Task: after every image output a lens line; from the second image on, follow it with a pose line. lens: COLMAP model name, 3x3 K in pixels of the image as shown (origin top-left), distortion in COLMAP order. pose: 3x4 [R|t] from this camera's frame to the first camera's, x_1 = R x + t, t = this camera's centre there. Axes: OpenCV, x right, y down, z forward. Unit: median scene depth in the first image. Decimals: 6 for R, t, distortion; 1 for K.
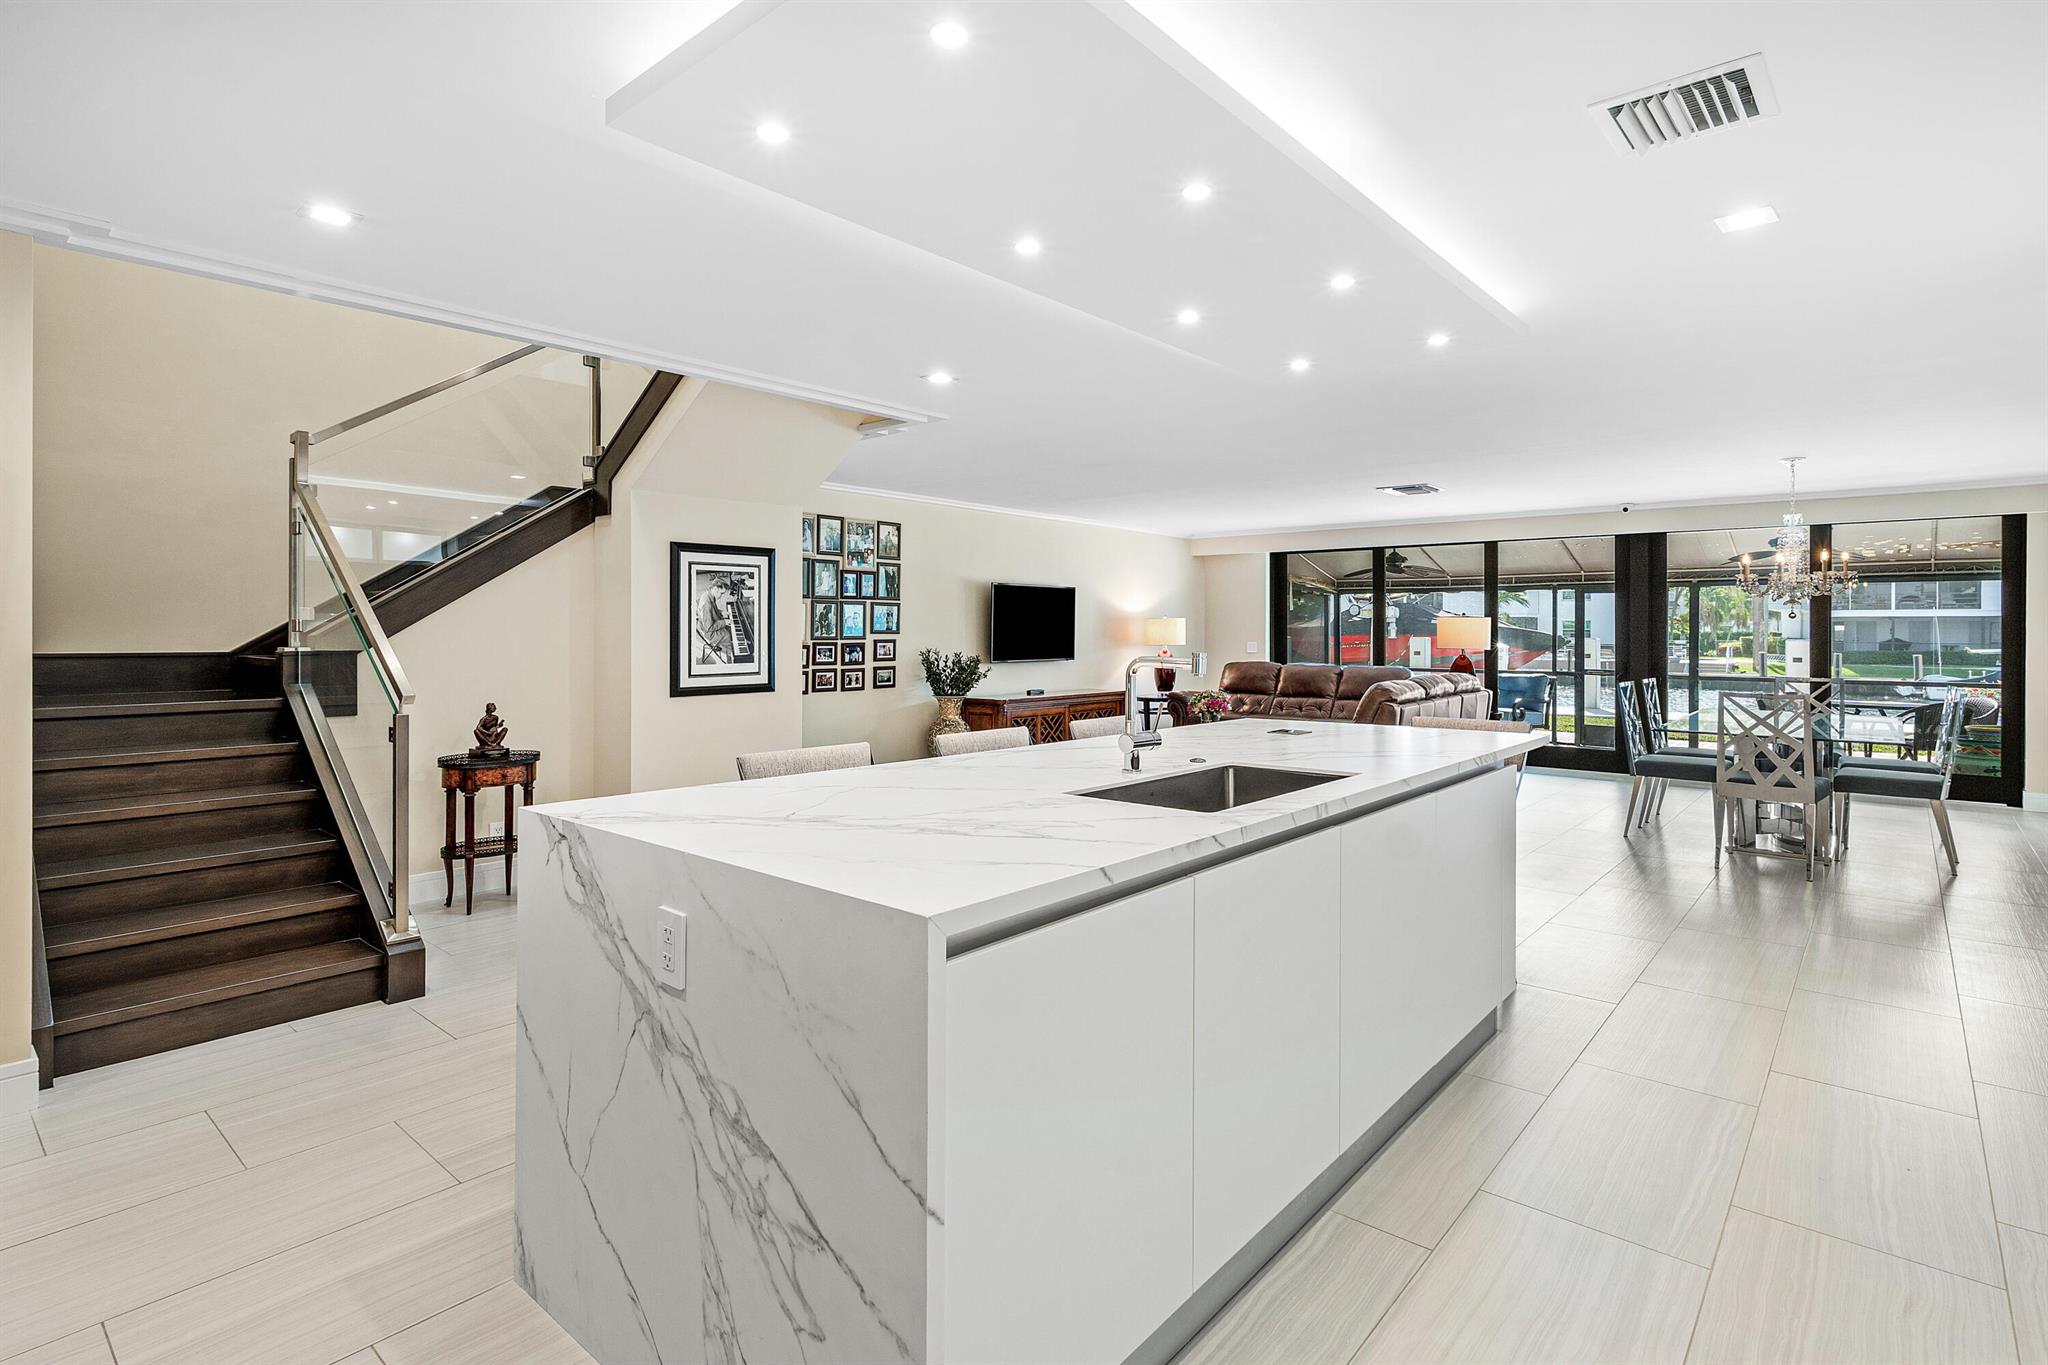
lens RADIAL K [[1028.0, 0, 1001.1], [0, 1028.0, 616.7], [0, 0, 1]] dist [0.009392, -0.002479]
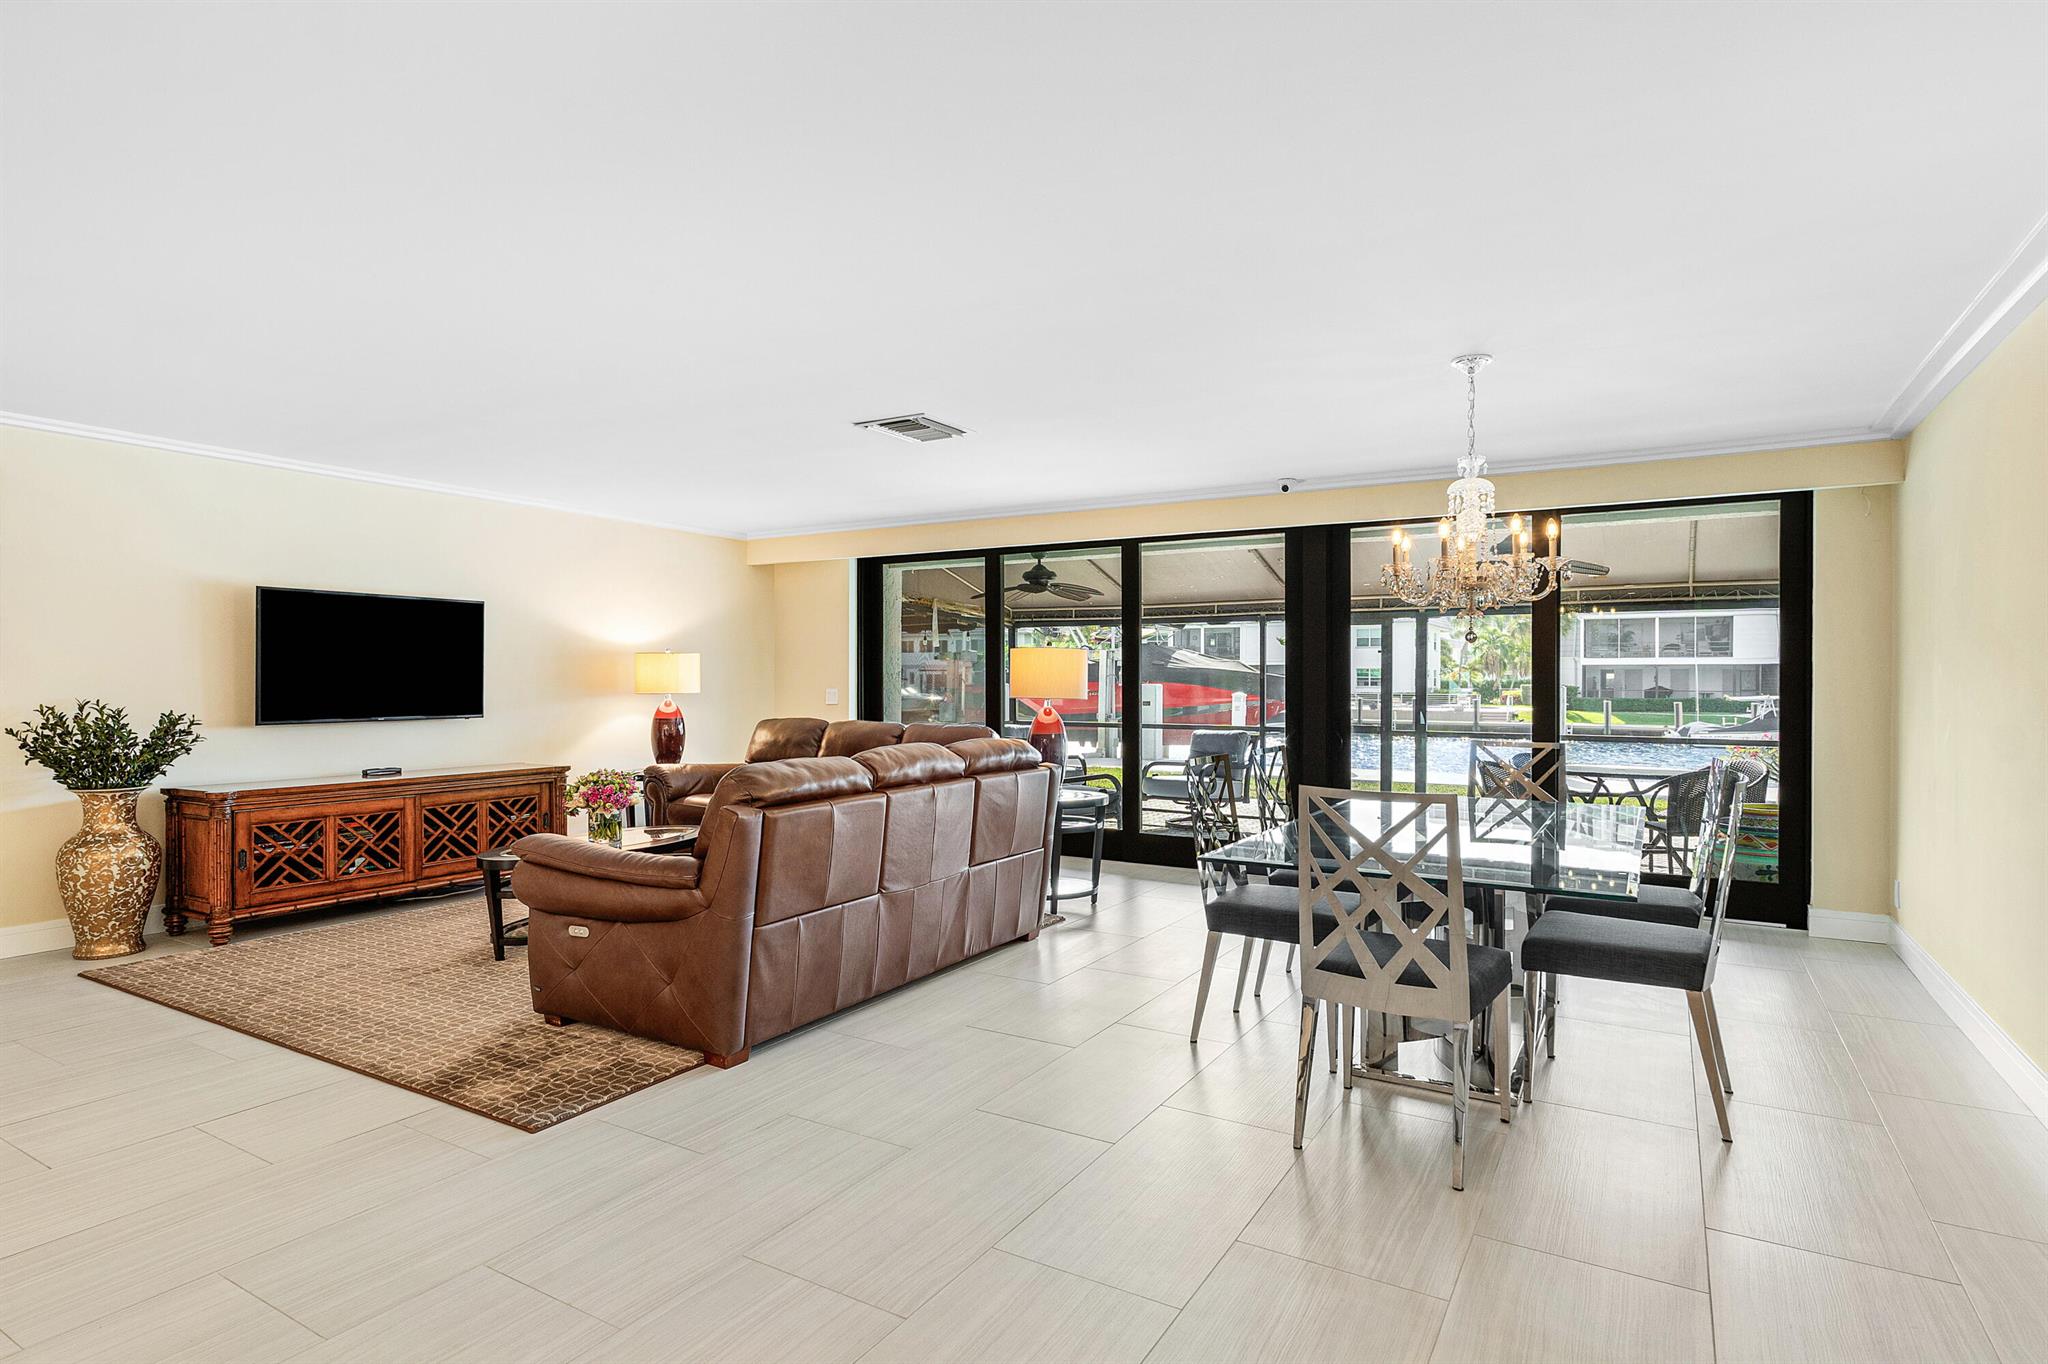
lens RADIAL K [[1028.0, 0, 1032.7], [0, 1028.0, 664.4], [0, 0, 1]] dist [0.009392, -0.002479]
pose [[0.986422, 0.002330, 0.164214, 0.297538], [-0.001924, 0.999995, -0.002637, 0.011005], [-0.164219, 0.002286, 0.986421, 0.329589]]
